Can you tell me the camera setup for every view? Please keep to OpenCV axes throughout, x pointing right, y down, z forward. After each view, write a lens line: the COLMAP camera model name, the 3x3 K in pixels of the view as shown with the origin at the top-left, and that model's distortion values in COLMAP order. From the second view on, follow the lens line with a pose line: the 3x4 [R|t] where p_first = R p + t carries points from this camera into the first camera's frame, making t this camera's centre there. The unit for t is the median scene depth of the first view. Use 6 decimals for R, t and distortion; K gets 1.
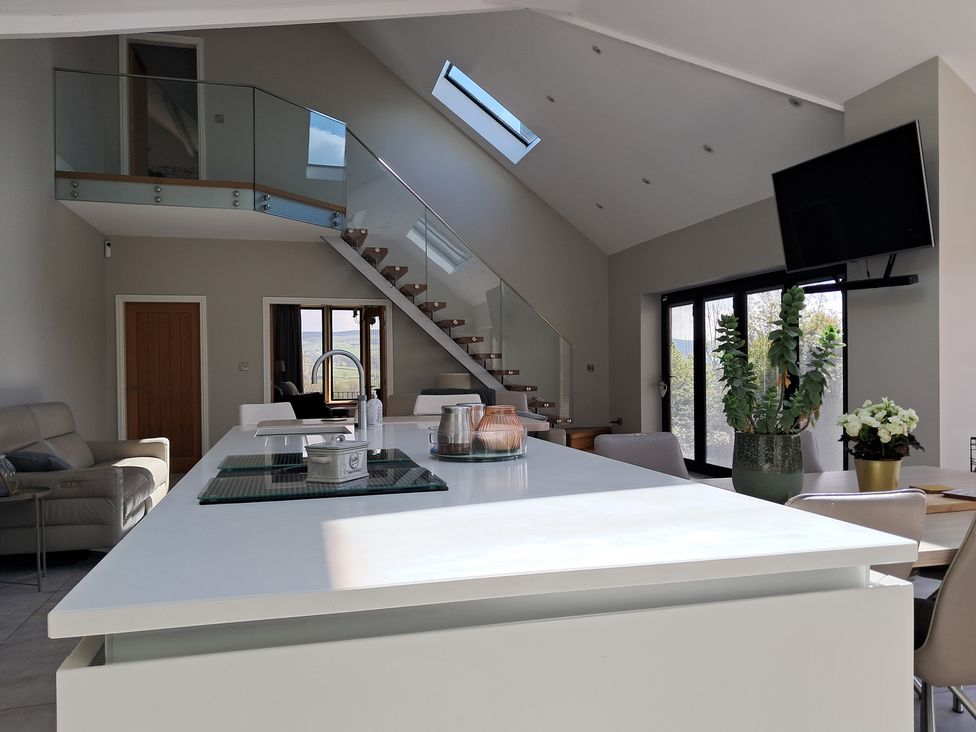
lens RADIAL K [[771.8, 0, 490.9], [0, 771.8, 368.2], [0, 0, 1]] dist [0.001849, 0.000827]
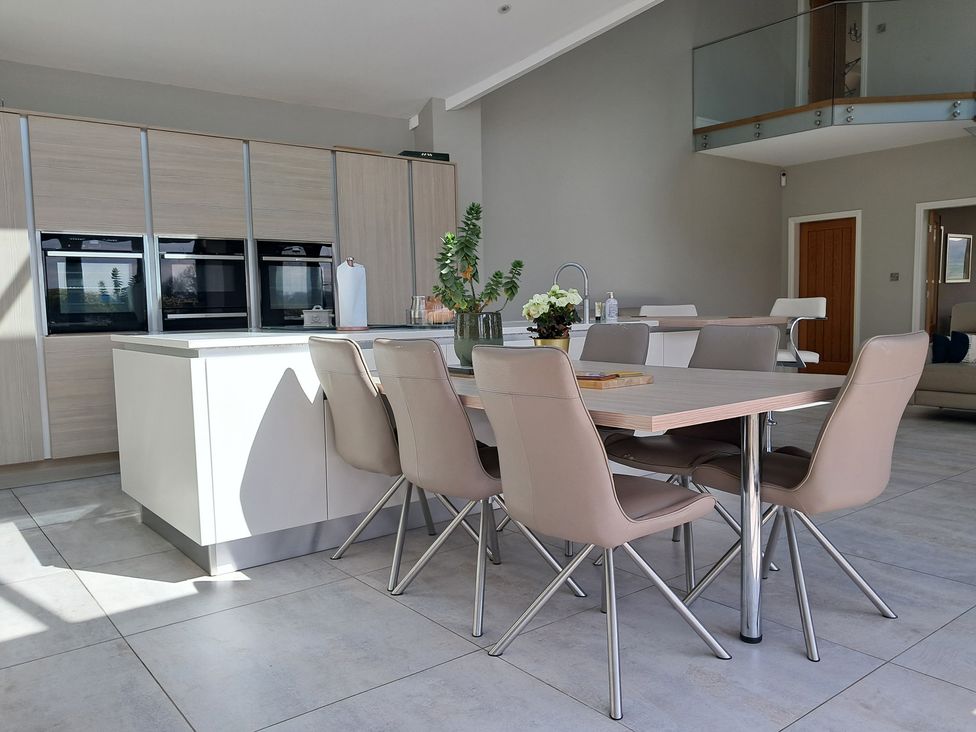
lens RADIAL K [[771.8, 0, 488.6], [0, 771.8, 364.3], [0, 0, 1]] dist [0.001849, 0.000827]
pose [[0.402231, 0.071057, -0.912777, 0.405126], [0.019723, 0.996080, 0.086233, 0.014773], [0.915326, -0.052688, 0.399253, 0.116240]]
